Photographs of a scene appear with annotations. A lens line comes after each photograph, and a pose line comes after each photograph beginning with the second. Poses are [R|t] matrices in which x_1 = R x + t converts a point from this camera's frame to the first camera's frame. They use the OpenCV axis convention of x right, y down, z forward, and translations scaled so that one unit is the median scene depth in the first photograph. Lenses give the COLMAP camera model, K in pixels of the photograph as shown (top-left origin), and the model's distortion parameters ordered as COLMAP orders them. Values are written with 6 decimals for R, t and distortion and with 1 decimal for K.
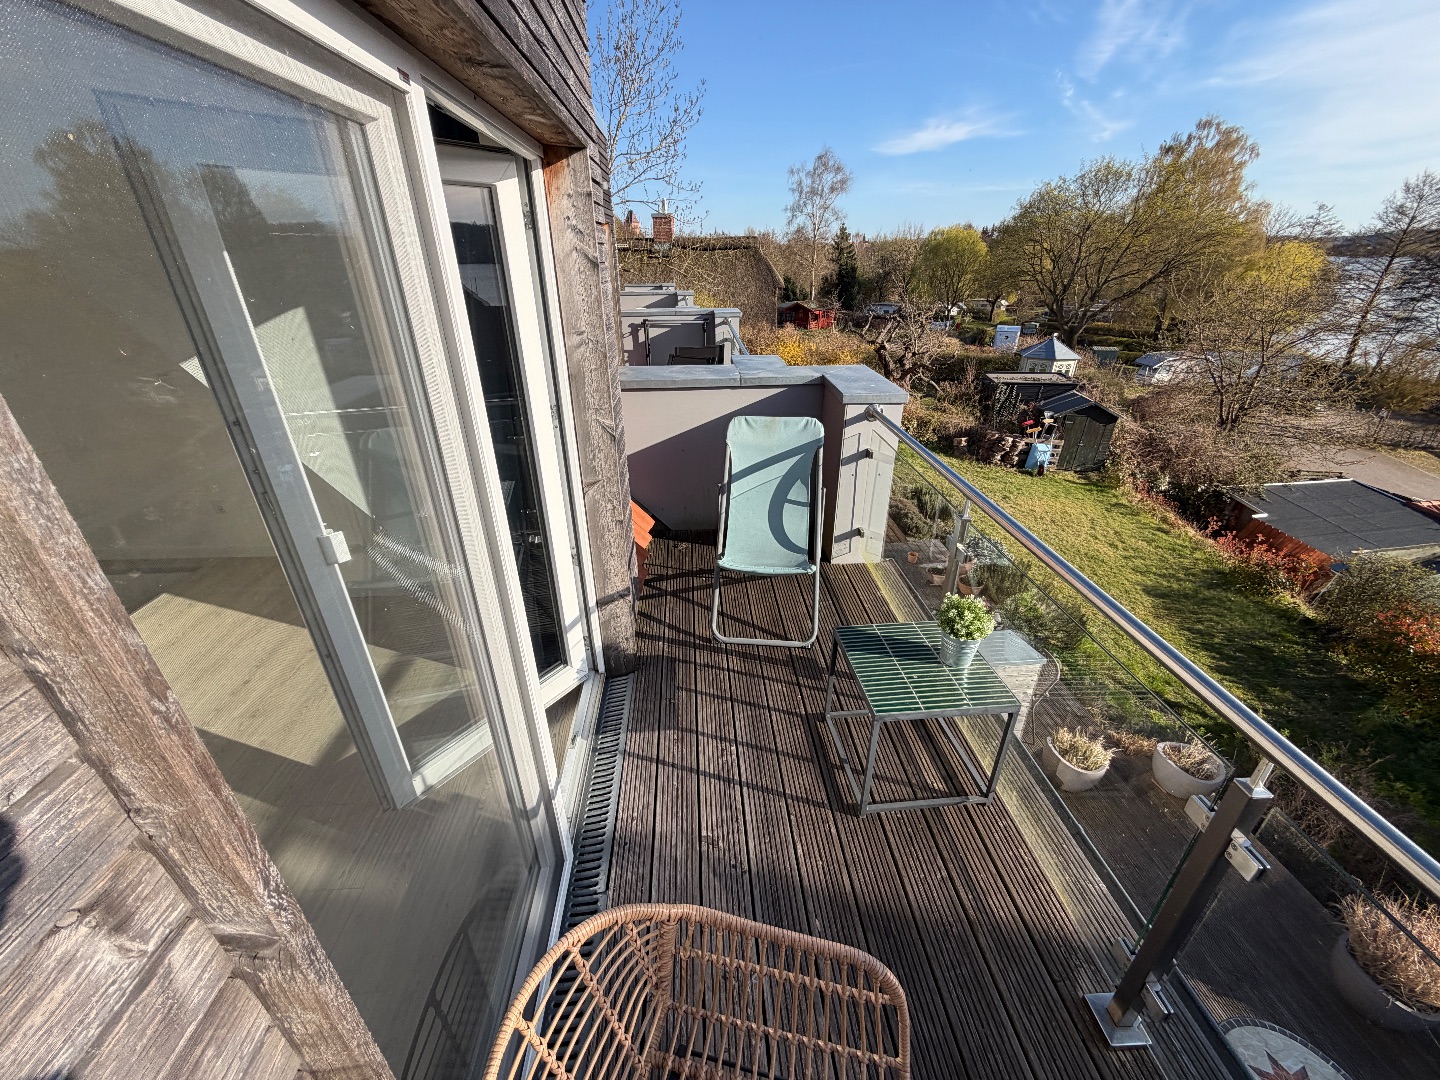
lens RADIAL K [[571.1, 0, 715.8], [0, 571.1, 542.5], [0, 0, 1]] dist [-0.000477, -0.000147]
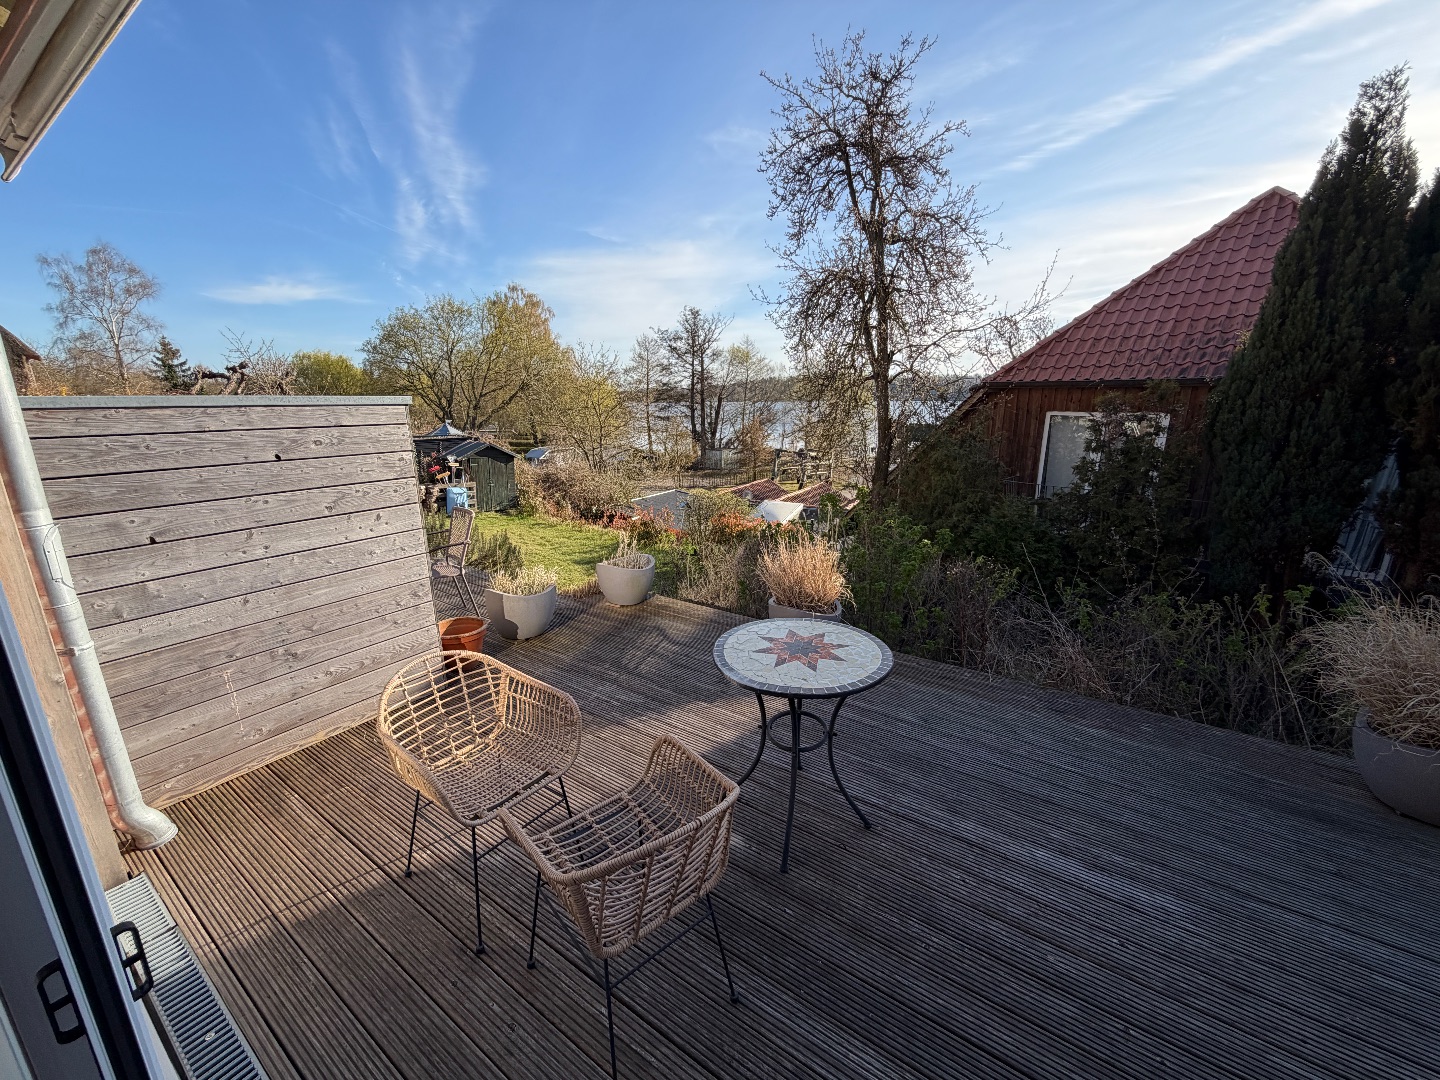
lens RADIAL K [[572.6, 0, 716.2], [0, 572.6, 541.9], [0, 0, 1]] dist [-0.000907, -0.000086]
pose [[0.601884, -0.181963, 0.777576, 0.051573], [0.350546, 0.935072, -0.052521, 0.124033], [-0.717533, 0.304188, 0.626591, 0.078321]]
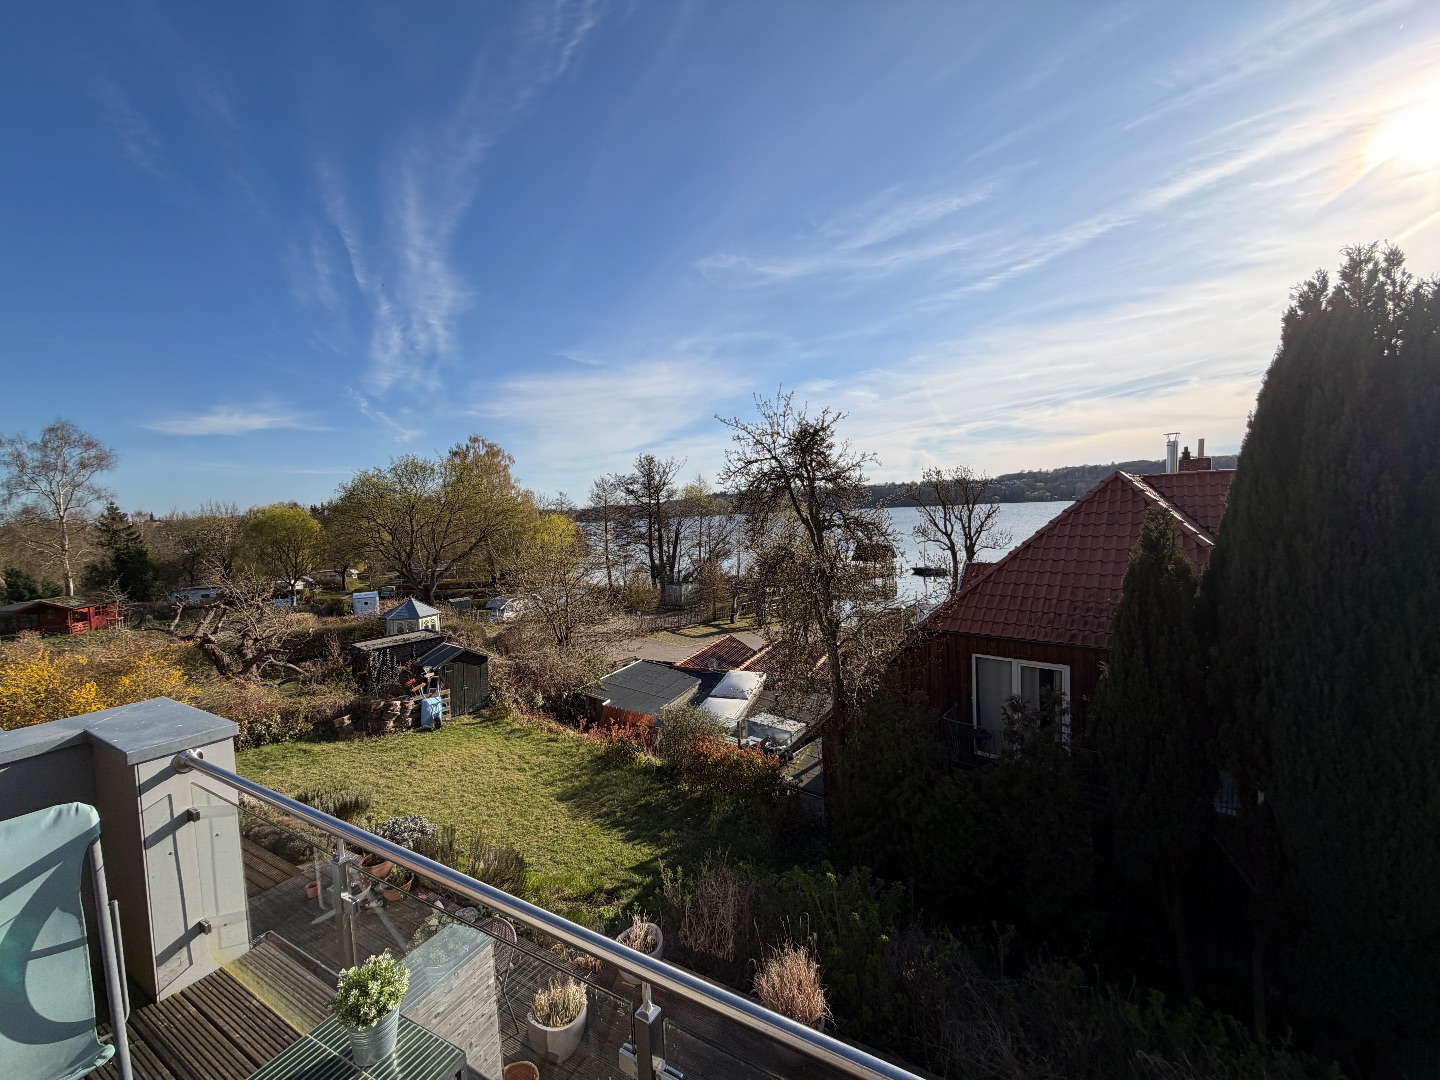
lens RADIAL K [[571.1, 0, 715.8], [0, 571.1, 542.5], [0, 0, 1]] dist [-0.000477, -0.000147]
pose [[0.536489, -0.057644, 0.841936, 0.004916], [0.409589, 0.890064, -0.200055, -0.007602], [-0.737846, 0.452175, 0.501120, -0.006951]]
